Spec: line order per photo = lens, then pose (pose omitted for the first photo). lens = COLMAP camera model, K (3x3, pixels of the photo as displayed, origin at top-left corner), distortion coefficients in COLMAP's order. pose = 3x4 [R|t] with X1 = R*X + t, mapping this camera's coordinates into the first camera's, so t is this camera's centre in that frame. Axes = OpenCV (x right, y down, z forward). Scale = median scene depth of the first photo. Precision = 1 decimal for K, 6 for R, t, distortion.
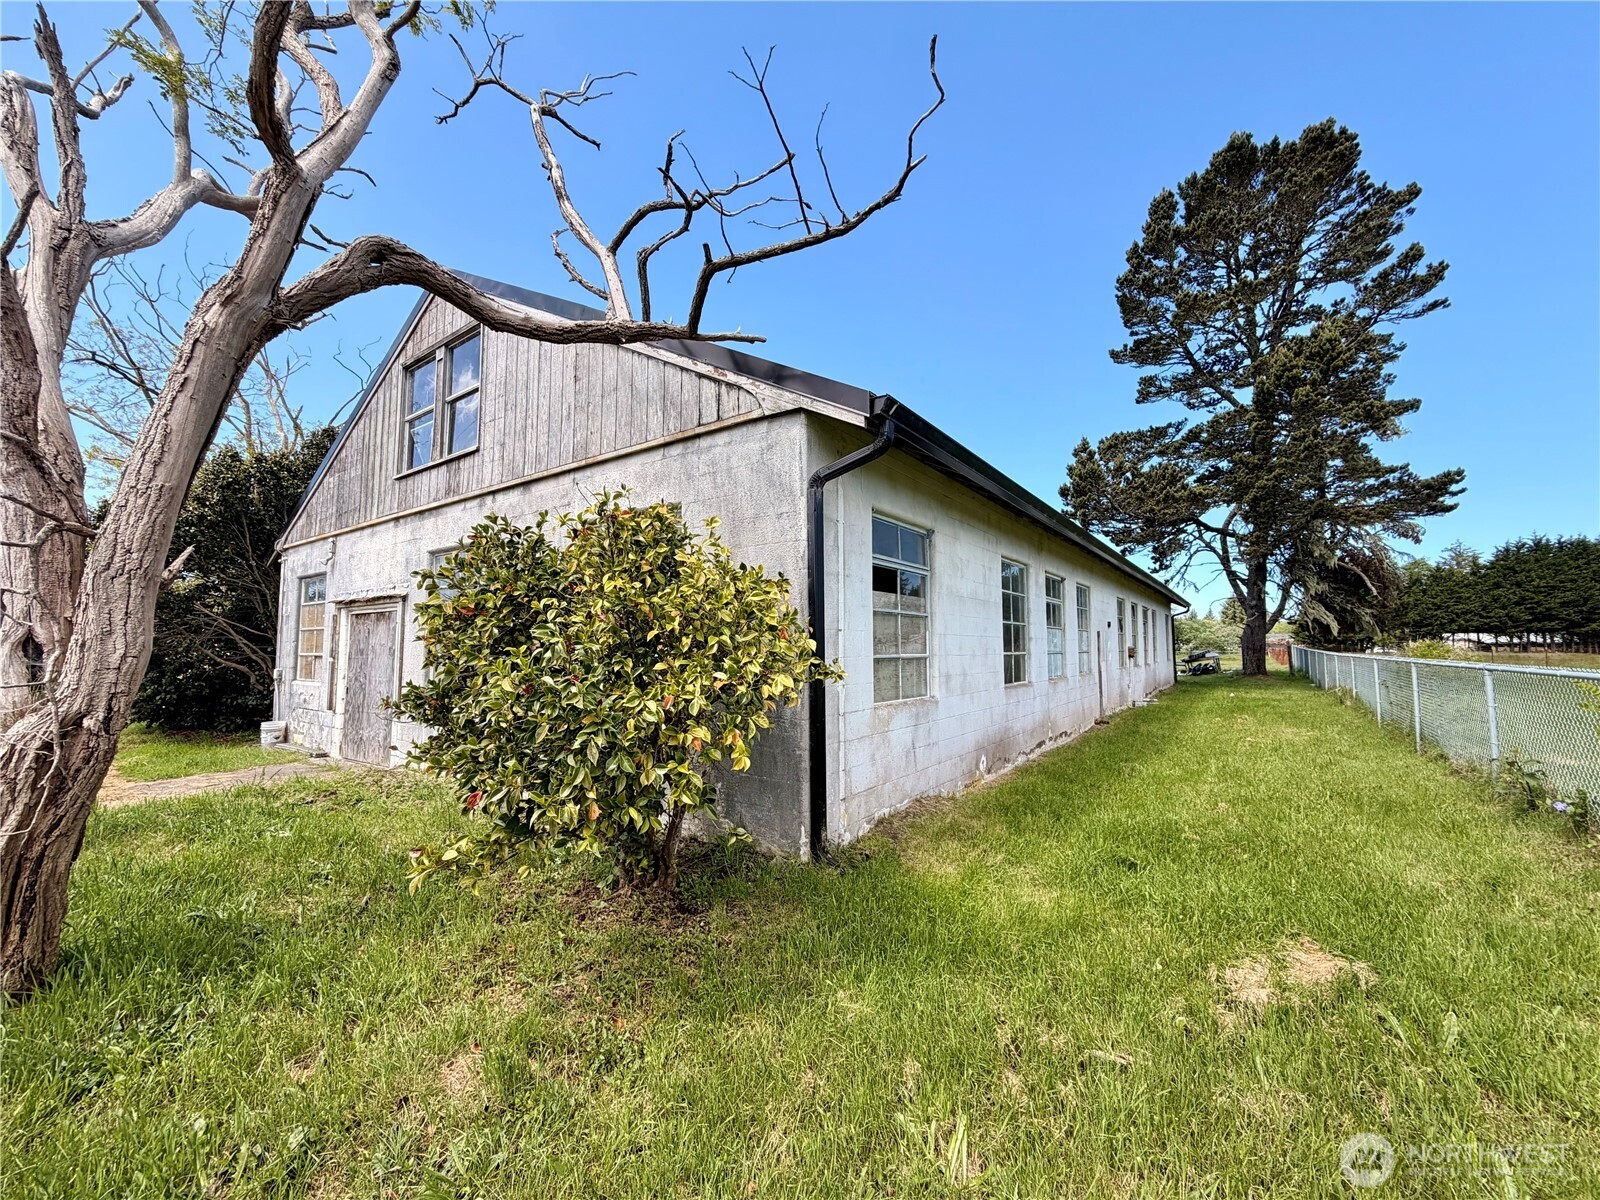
lens RADIAL K [[636.7, 0, 799.1], [0, 636.7, 597.8], [0, 0, 1]] dist [-0.001678, 0.000434]
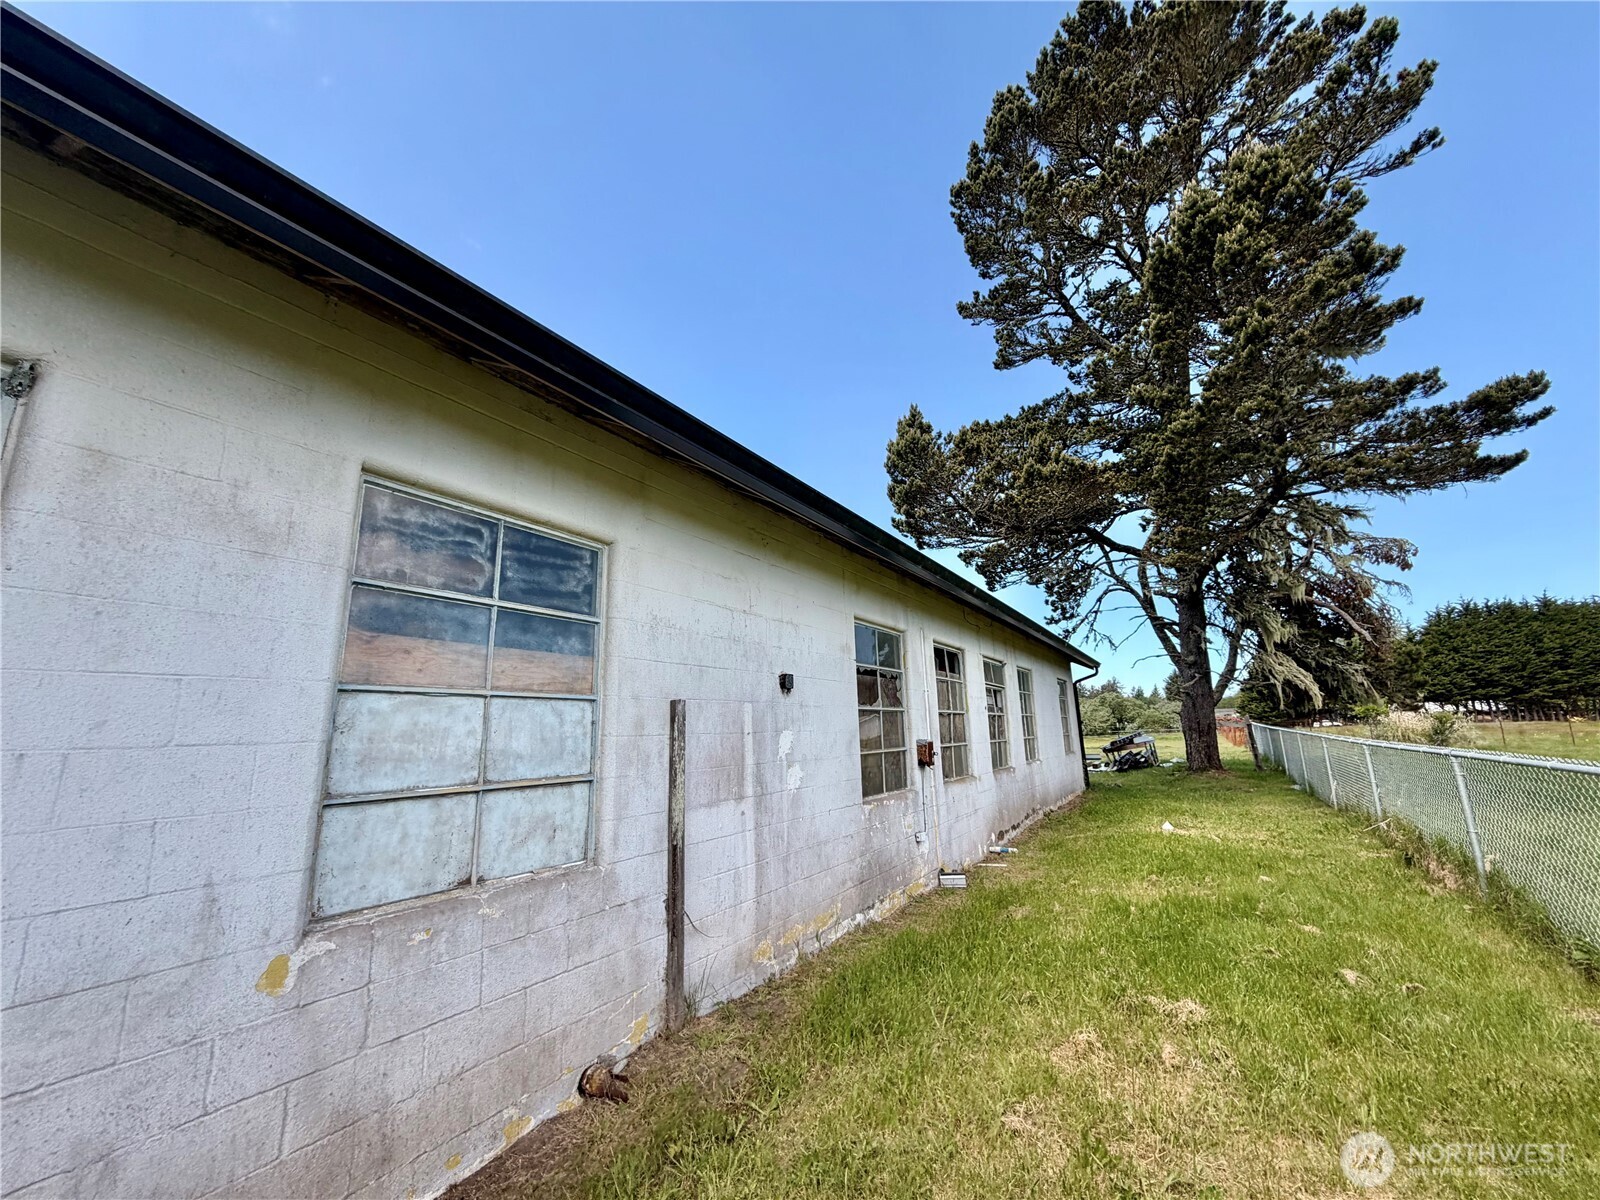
lens RADIAL K [[636.7, 0, 802.1], [0, 636.7, 600.7], [0, 0, 1]] dist [-0.001678, 0.000434]
pose [[0.997361, -0.016828, 0.070623, 0.247456], [0.026110, 0.990820, -0.132643, 0.022701], [-0.067743, 0.134137, 0.988645, 0.340761]]
